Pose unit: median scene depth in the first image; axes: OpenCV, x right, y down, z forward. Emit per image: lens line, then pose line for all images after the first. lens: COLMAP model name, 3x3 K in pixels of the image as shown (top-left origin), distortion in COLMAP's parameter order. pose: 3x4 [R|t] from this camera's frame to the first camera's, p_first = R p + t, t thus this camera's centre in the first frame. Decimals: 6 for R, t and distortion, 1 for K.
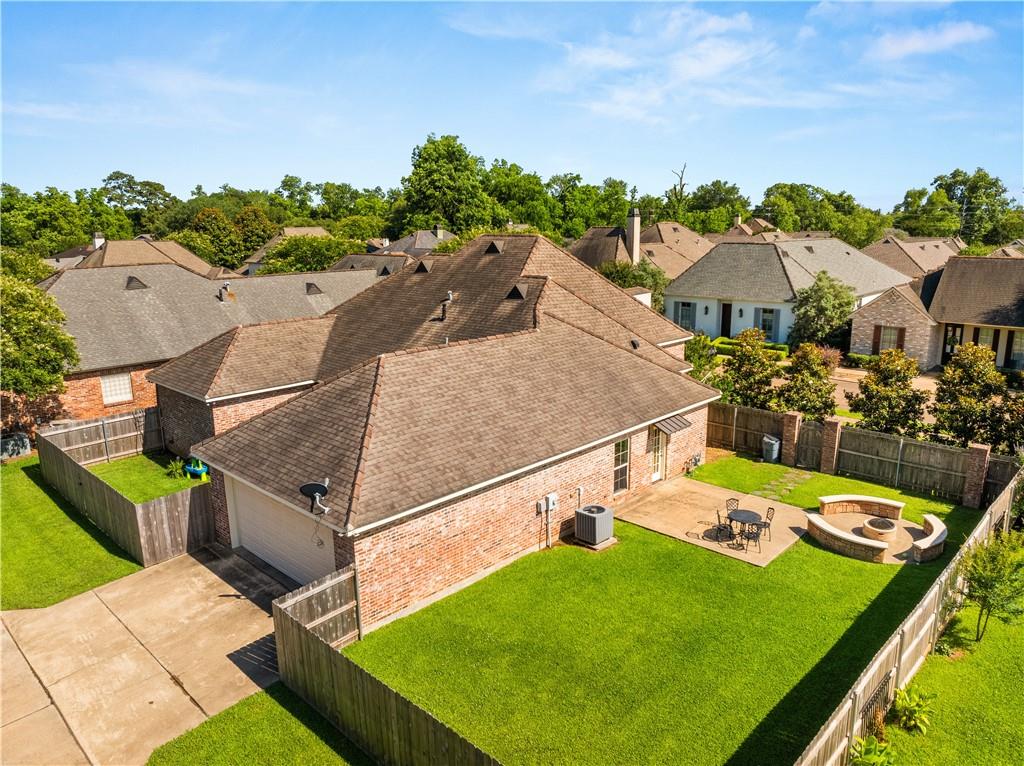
lens RADIAL K [[721.9, 0, 515.7], [0, 721.9, 385.3], [0, 0, 1]] dist [-0.043269, -0.001859]
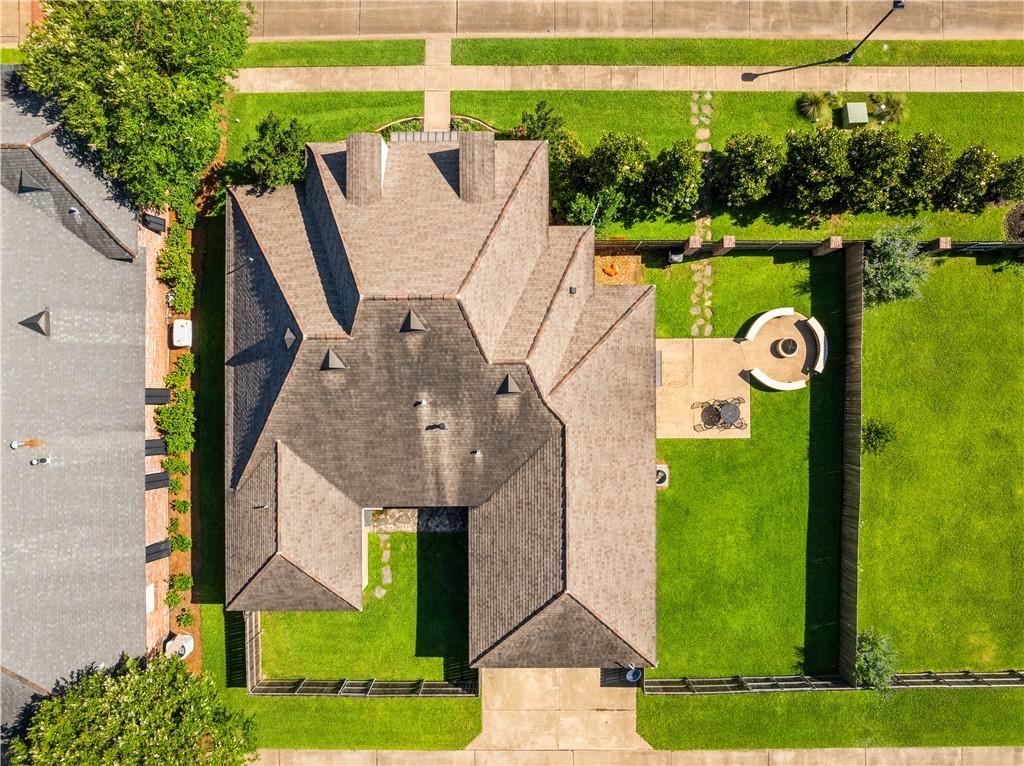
lens RADIAL K [[738.5, 0, 512.0], [0, 738.5, 383.0], [0, 0, 1]] dist [-0.039631, 0.001989]
pose [[0.724482, -0.689239, 0.008726, 0.003367], [0.156478, 0.176782, 0.971732, -1.135745], [-0.671298, -0.702637, 0.235926, 0.761095]]
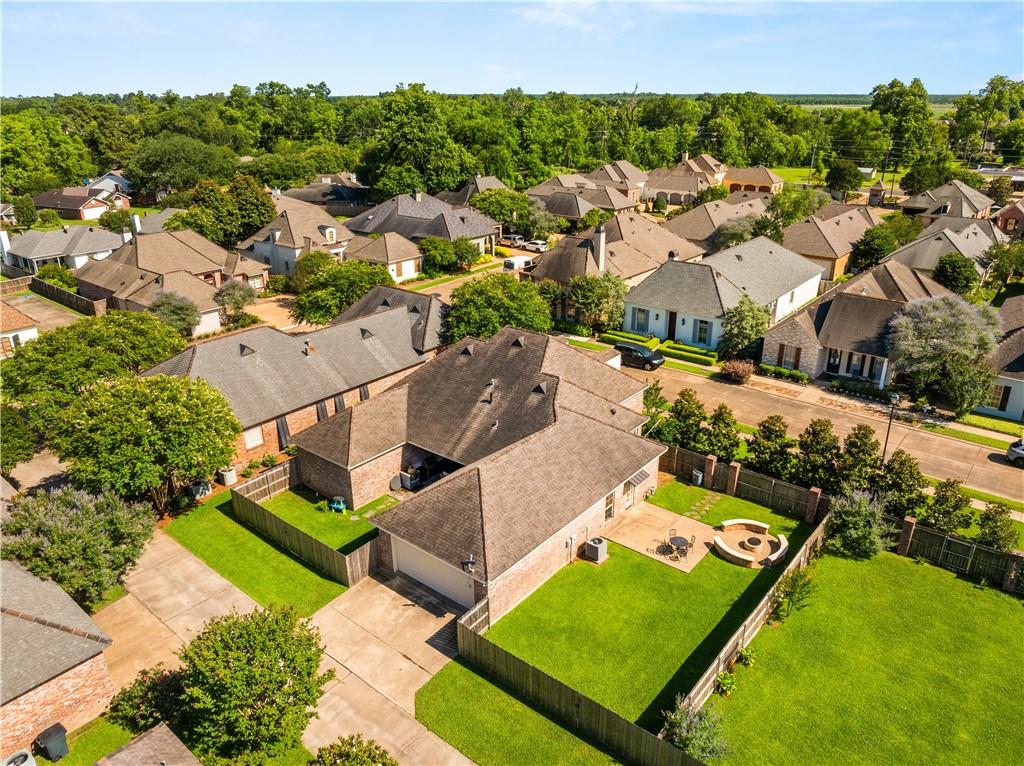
lens RADIAL K [[721.9, 0, 515.7], [0, 721.9, 385.3], [0, 0, 1]] dist [-0.043269, -0.001859]
pose [[0.997140, -0.026058, 0.070940, -0.161296], [0.014303, 0.986781, 0.161425, -0.388177], [-0.074208, -0.159948, 0.984332, -0.529711]]
